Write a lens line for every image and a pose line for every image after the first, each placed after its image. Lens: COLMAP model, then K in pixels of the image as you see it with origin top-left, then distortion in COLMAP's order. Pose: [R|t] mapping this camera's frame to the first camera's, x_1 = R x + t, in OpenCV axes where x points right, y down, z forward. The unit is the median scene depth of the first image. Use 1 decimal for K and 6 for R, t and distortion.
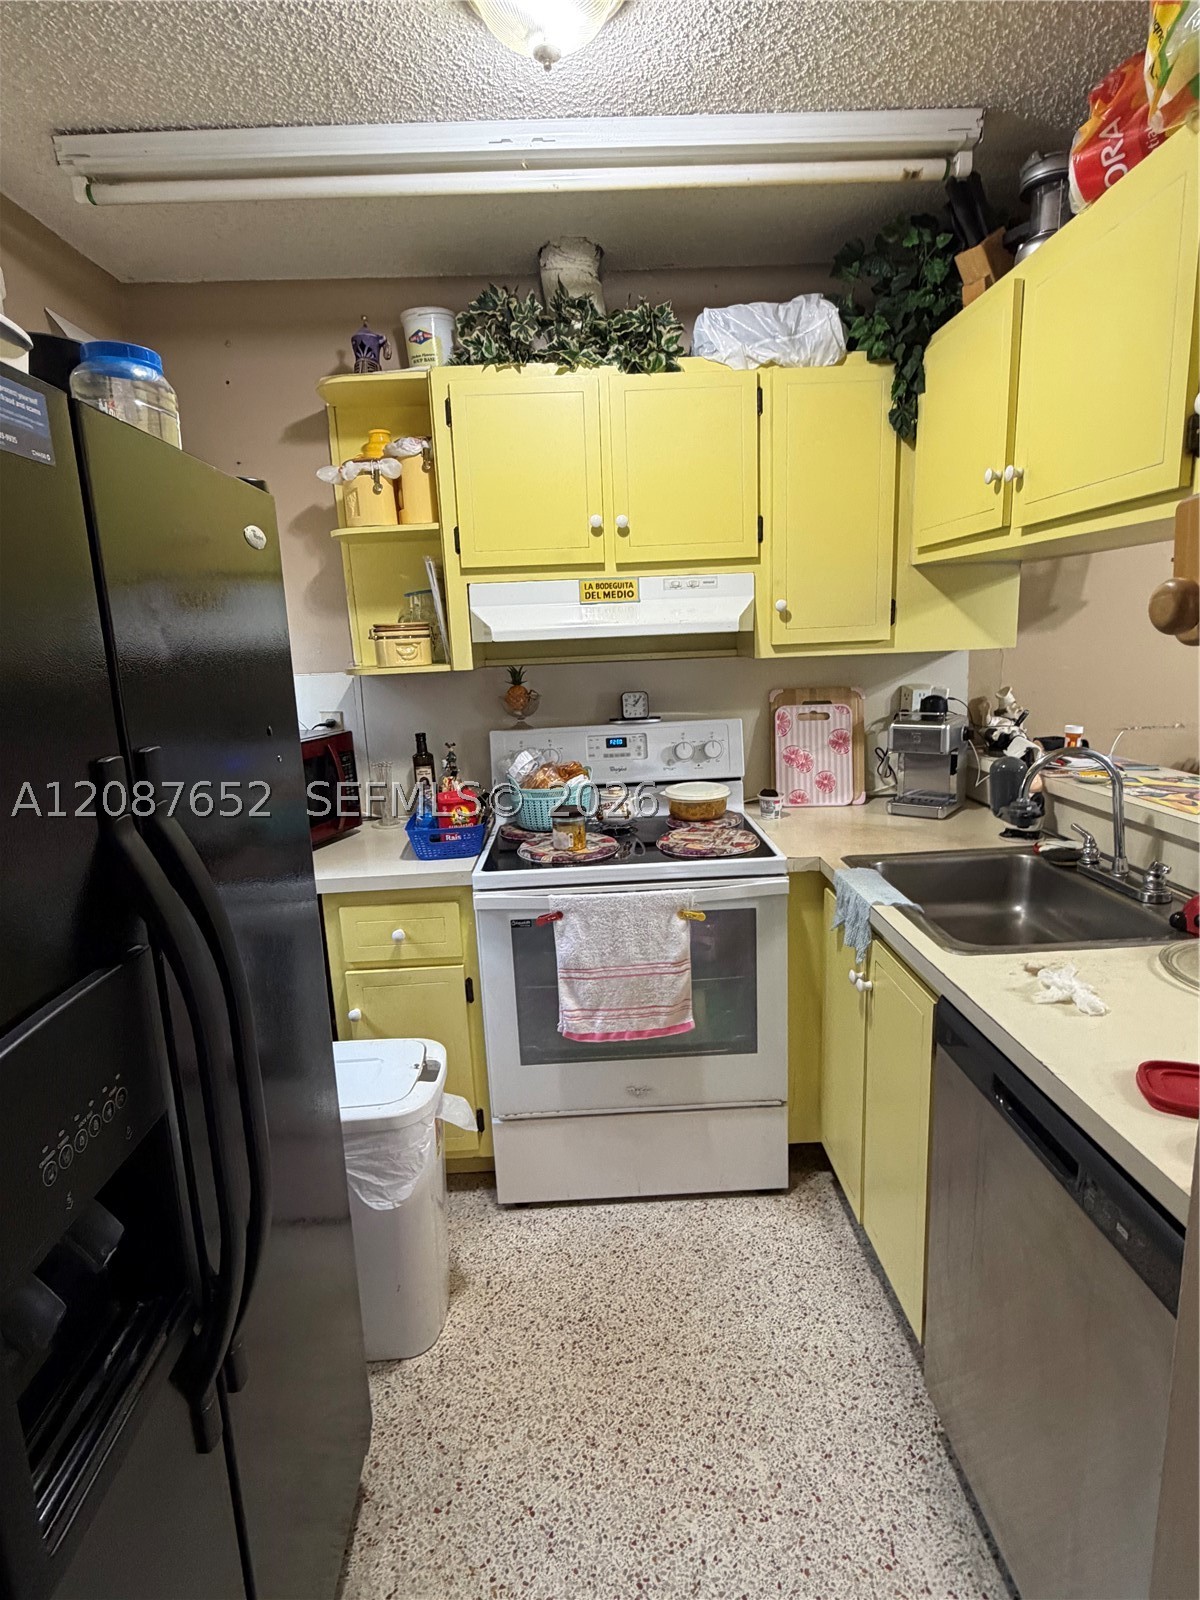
lens RADIAL K [[847.0, 0, 598.4], [0, 847.0, 799.8], [0, 0, 1]] dist [0.030893, 0.002959]
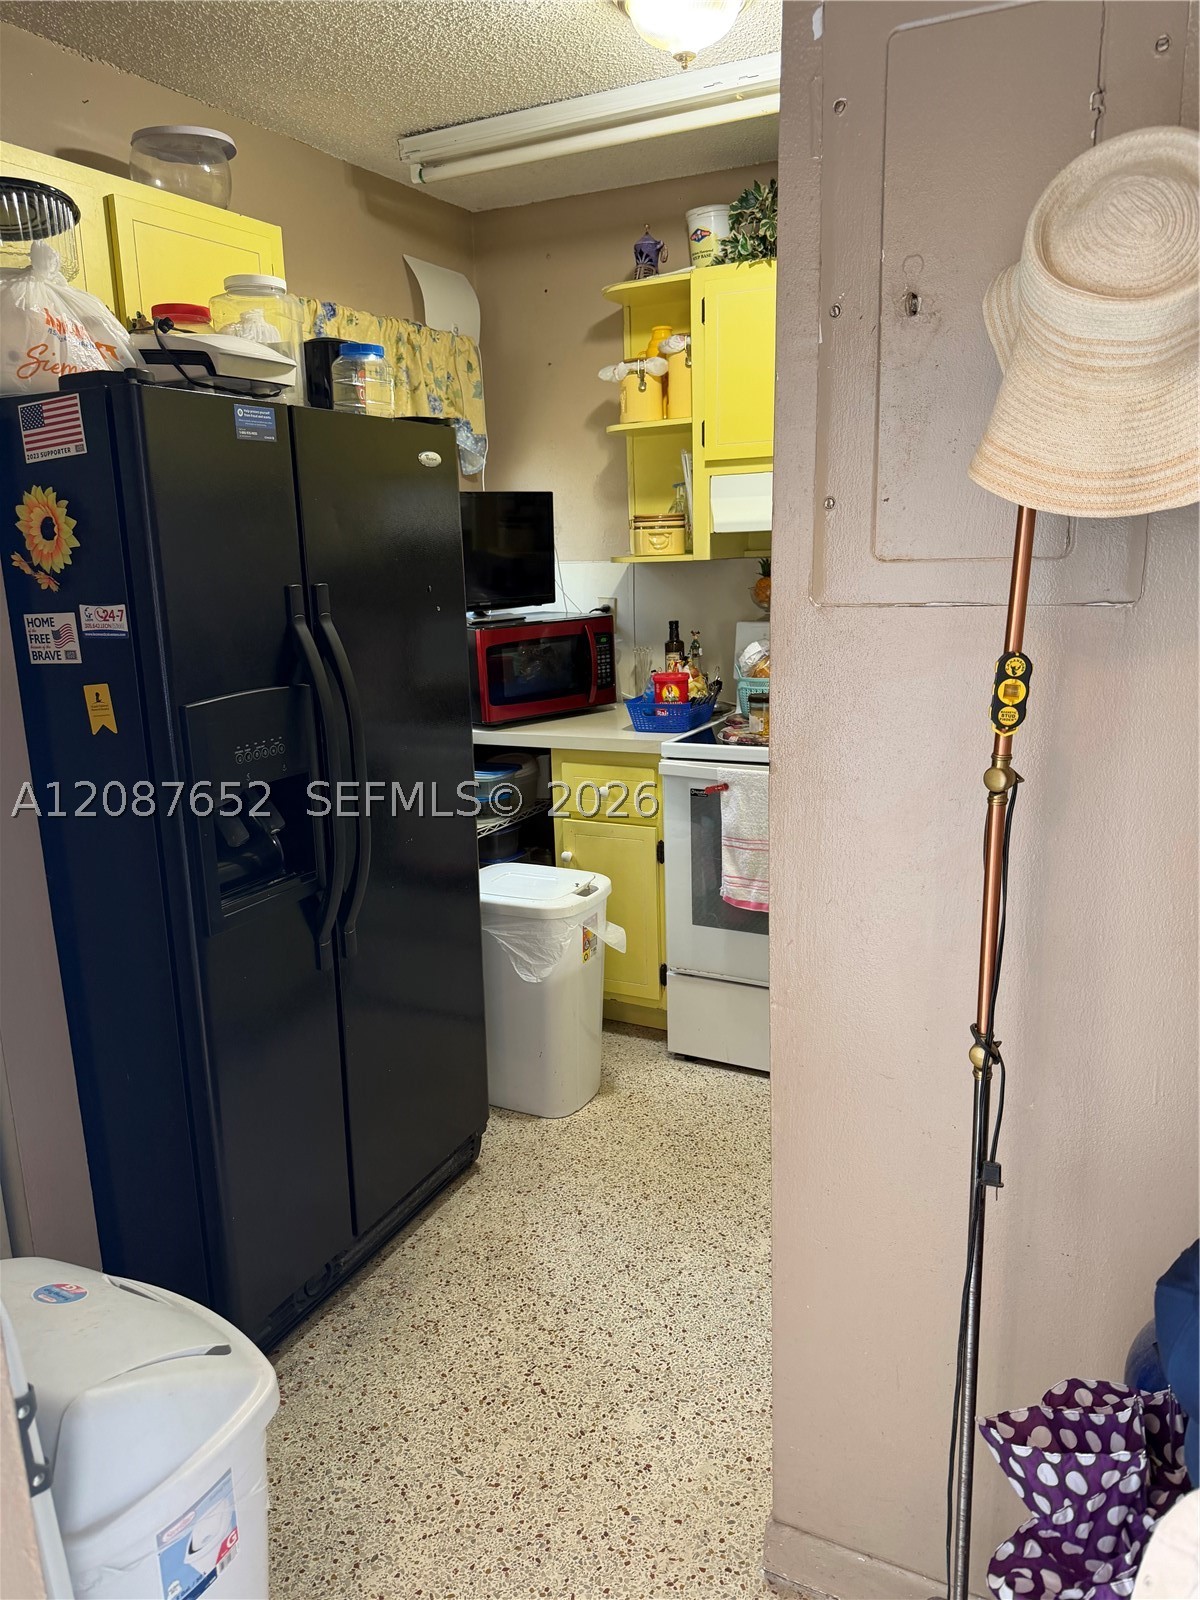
lens RADIAL K [[1146.5, 0, 598.5], [0, 1146.5, 803.0], [0, 0, 1]] dist [0.085960, -0.014589]
pose [[0.883514, 0.122853, -0.452007, 0.433860], [-0.102289, 0.992305, 0.069765, 0.063883], [0.457100, -0.015403, 0.889282, -0.353023]]
